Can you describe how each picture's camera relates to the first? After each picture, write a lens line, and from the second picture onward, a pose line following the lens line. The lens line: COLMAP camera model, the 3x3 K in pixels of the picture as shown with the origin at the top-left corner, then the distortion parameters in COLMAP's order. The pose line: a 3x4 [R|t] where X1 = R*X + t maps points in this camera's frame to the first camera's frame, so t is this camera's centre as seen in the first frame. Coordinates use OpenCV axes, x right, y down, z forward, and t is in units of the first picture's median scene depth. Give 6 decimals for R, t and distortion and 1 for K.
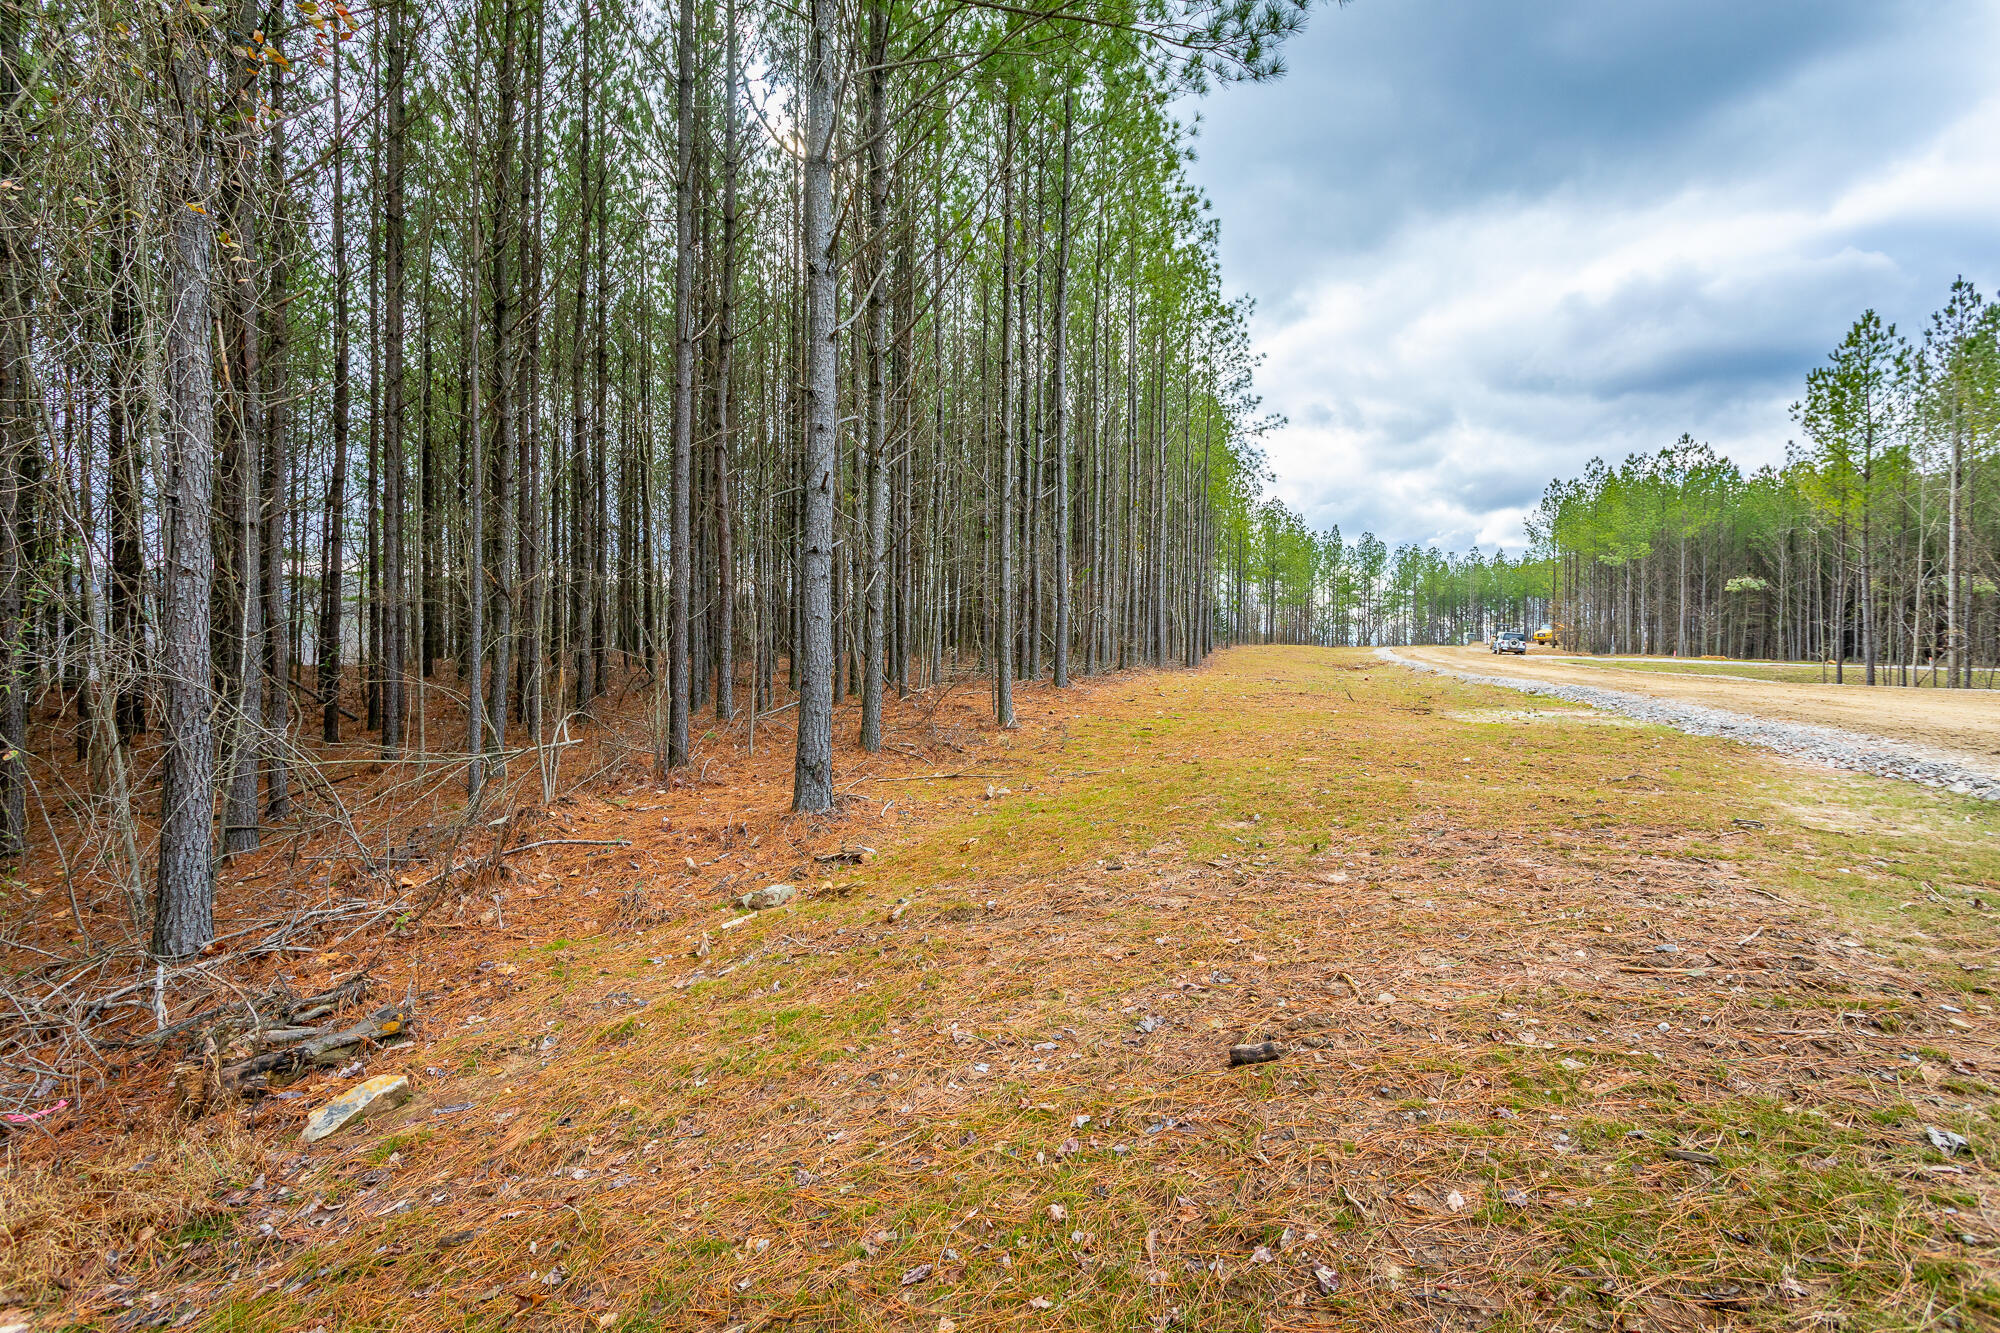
lens RADIAL K [[972.4, 0, 1022.9], [0, 972.4, 681.4], [0, 0, 1]] dist [-0.002533, 0.000409]
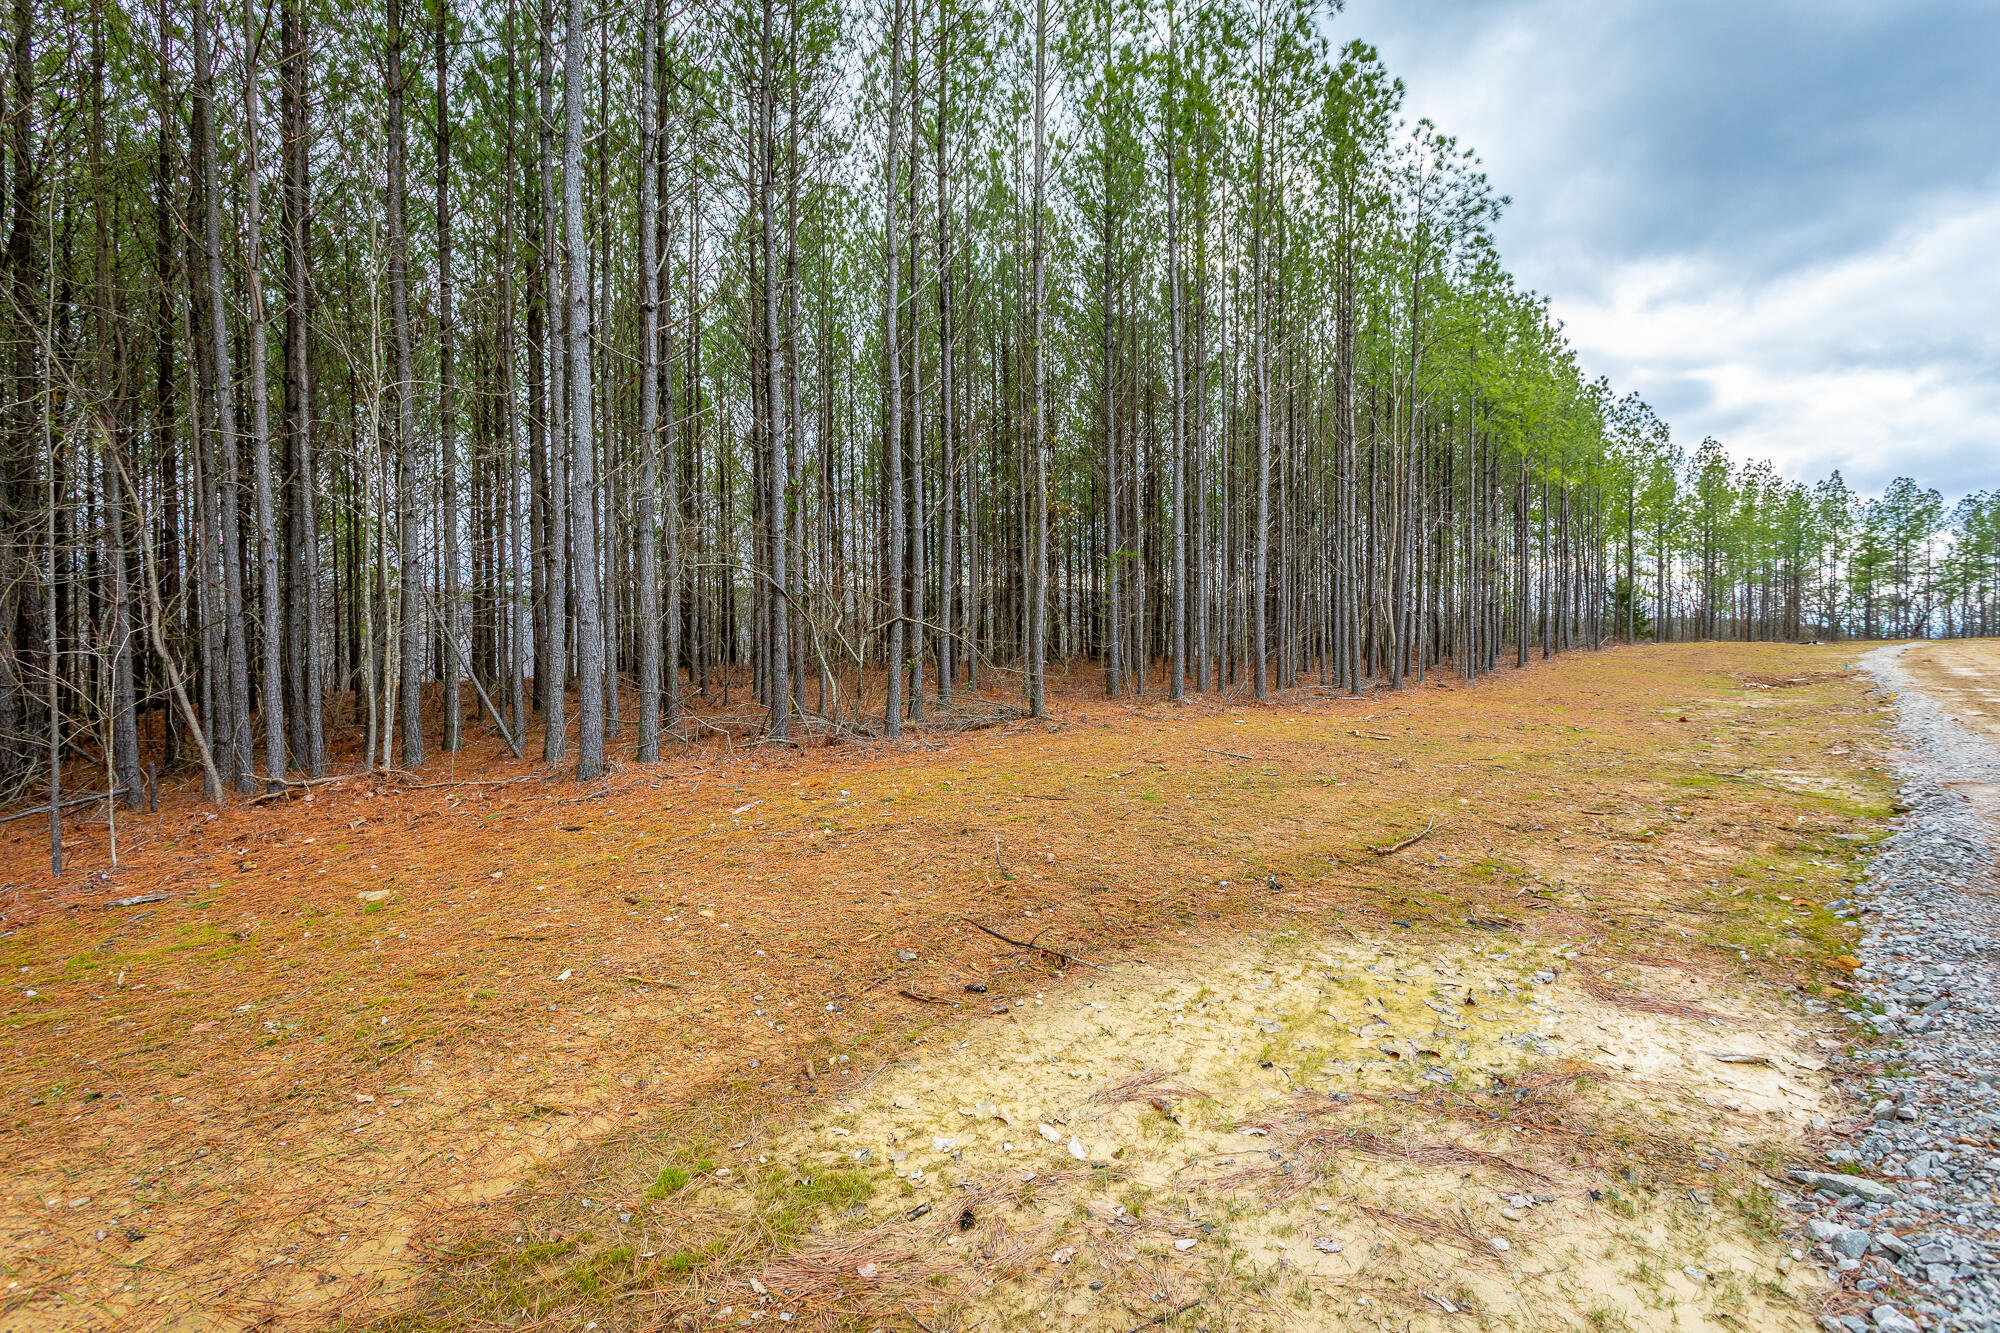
lens RADIAL K [[972.4, 0, 964.0], [0, 972.4, 675.5], [0, 0, 1]] dist [-0.002533, 0.000409]
pose [[0.899003, 0.004474, -0.437919, 1.651303], [-0.005327, 0.999986, -0.000718, -0.187065], [0.437910, 0.002978, 0.899014, 2.253854]]
